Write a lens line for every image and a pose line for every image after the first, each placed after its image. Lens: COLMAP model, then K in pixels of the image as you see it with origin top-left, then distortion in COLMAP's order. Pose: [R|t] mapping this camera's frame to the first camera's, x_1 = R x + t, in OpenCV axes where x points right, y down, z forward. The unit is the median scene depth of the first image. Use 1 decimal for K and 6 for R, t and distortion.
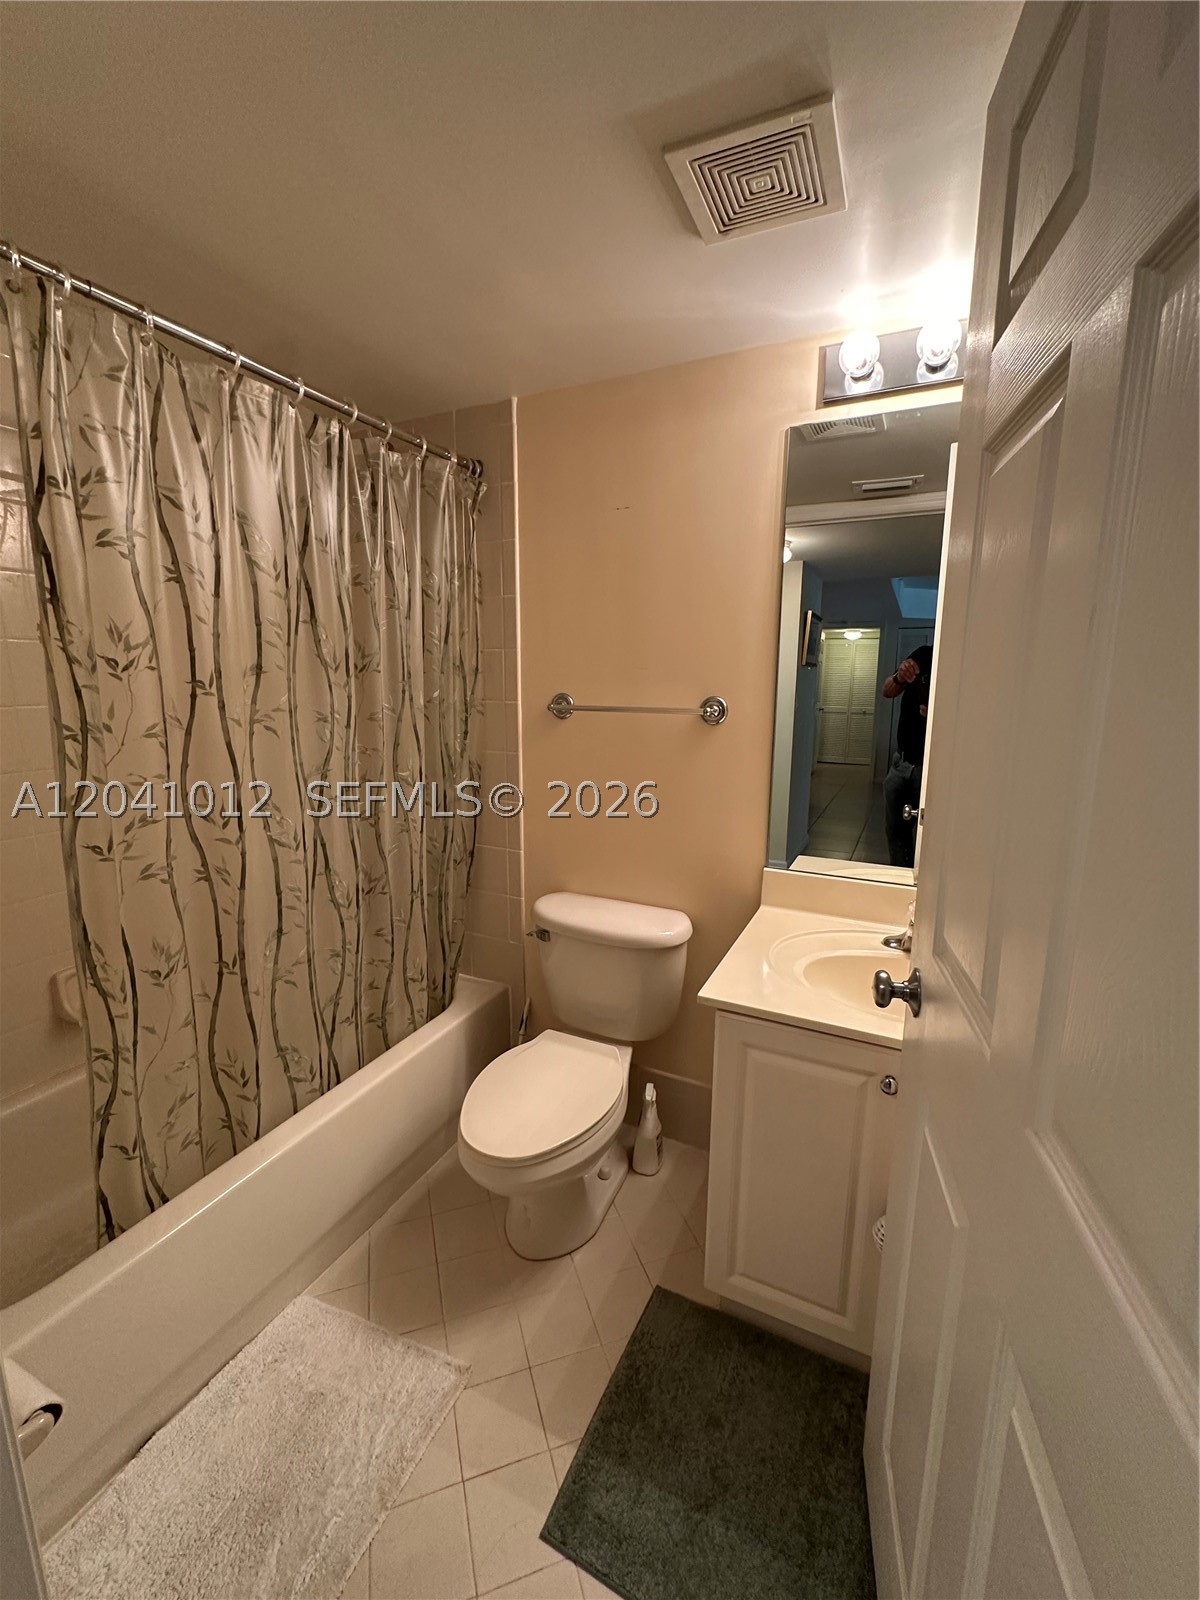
lens RADIAL K [[659.0, 0, 602.6], [0, 659.0, 801.5], [0, 0, 1]] dist [0.000432, -0.000055]
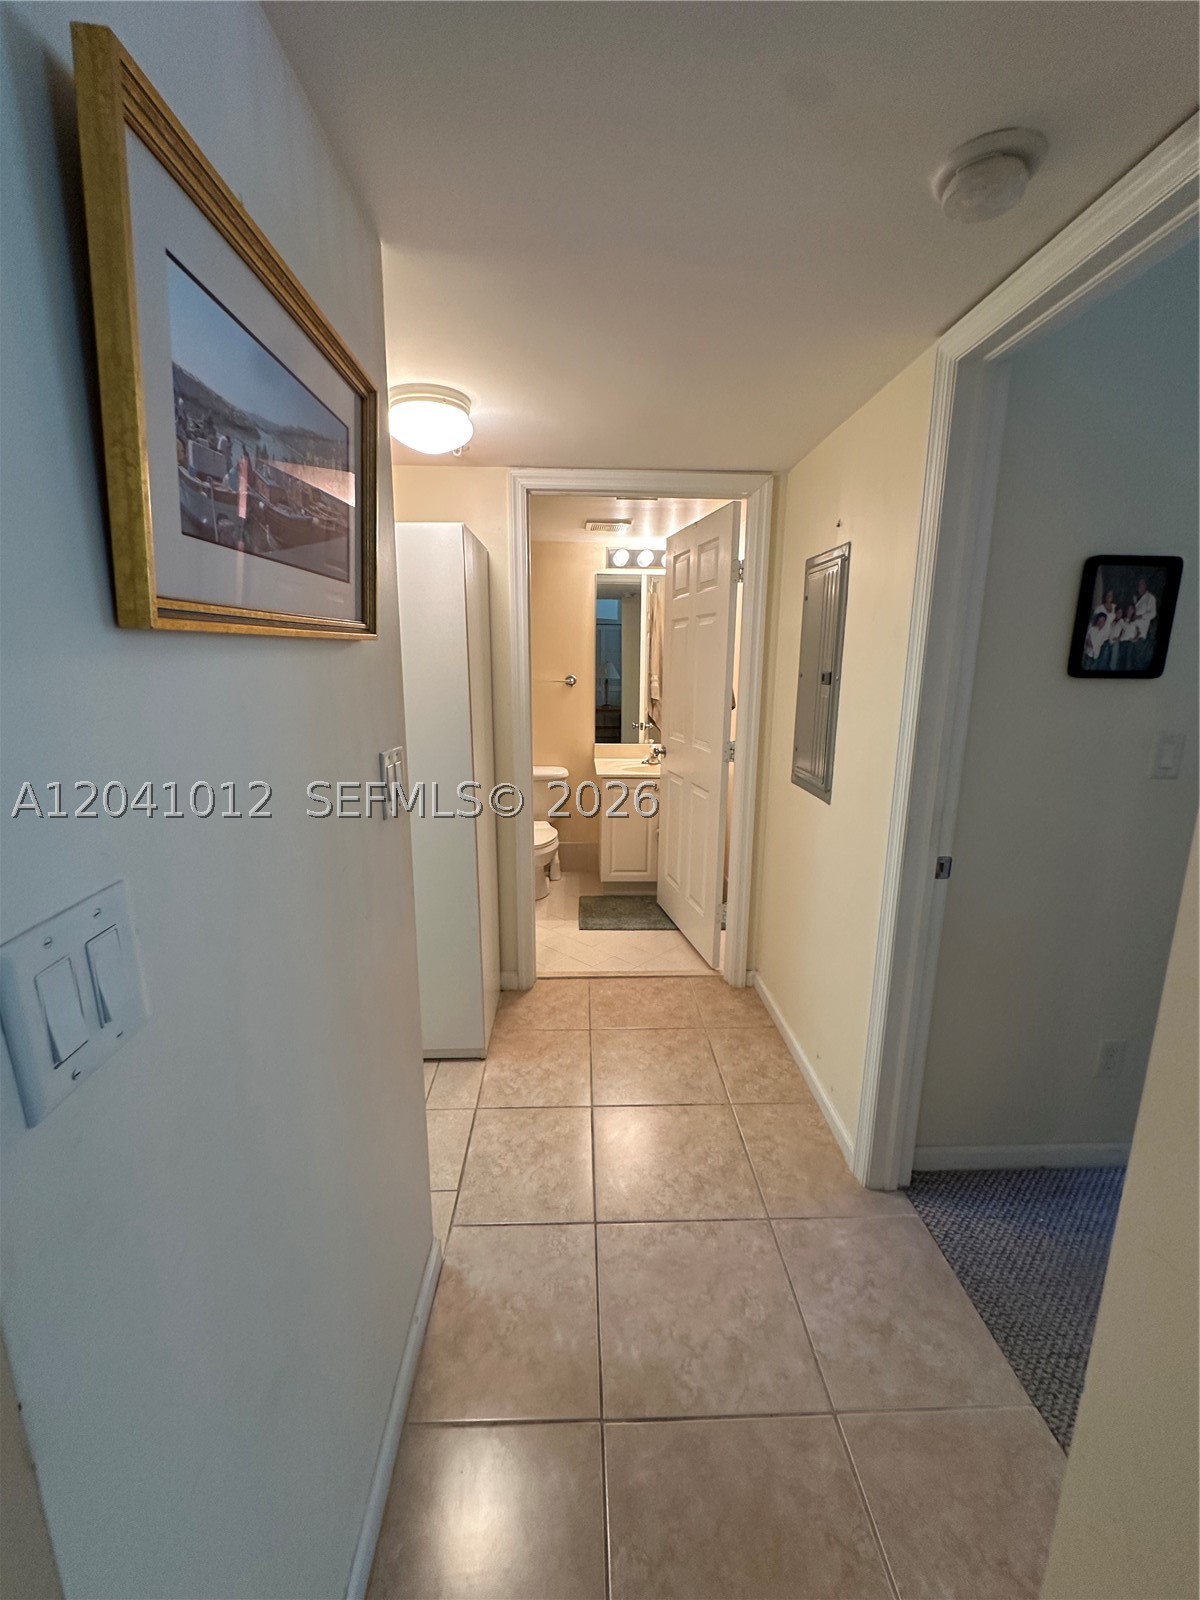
lens RADIAL K [[659.0, 0, 601.3], [0, 659.0, 798.5], [0, 0, 1]] dist [0.000432, -0.000055]
pose [[0.889622, -0.101890, 0.445186, -0.991864], [0.084053, 0.994672, 0.059688, 0.182152], [-0.448895, -0.015681, 0.893447, -1.425300]]
